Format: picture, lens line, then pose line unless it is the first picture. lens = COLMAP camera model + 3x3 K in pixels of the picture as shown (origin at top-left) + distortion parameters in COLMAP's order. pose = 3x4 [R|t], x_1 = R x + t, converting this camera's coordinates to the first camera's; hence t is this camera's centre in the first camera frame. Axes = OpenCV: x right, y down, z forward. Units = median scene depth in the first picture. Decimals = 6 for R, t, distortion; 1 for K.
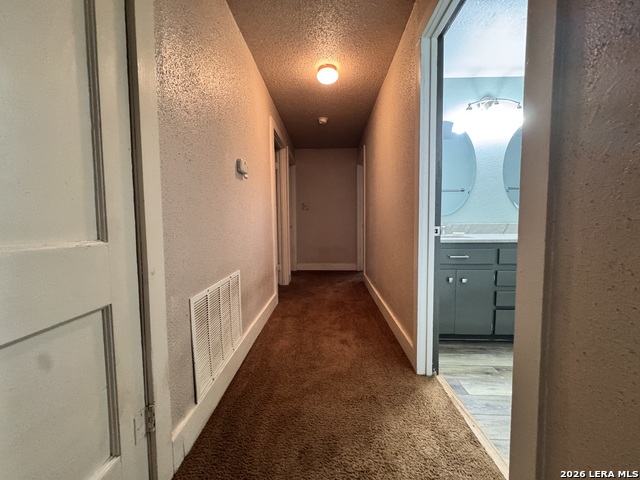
lens RADIAL K [[257.7, 0, 319.1], [0, 257.7, 238.2], [0, 0, 1]] dist [-0.000789, -0.000095]
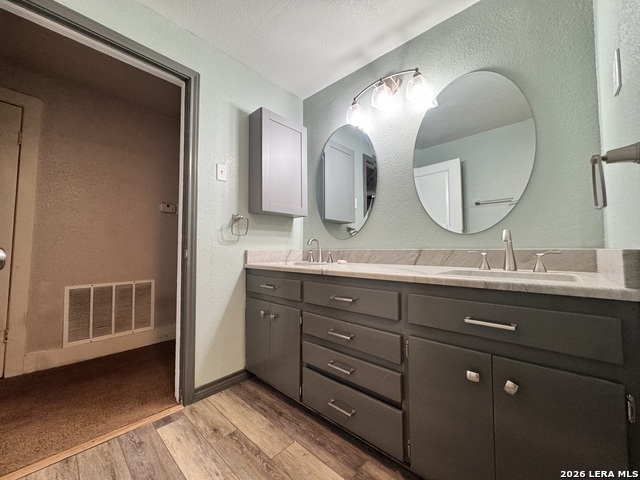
lens RADIAL K [[257.7, 0, 320.2], [0, 257.7, 239.1], [0, 0, 1]] dist [-0.000789, -0.000095]
pose [[0.753050, -0.022204, -0.657589, 1.238392], [-0.048541, 0.994832, -0.089179, -0.017325], [0.656170, 0.099077, 0.748080, 0.466791]]
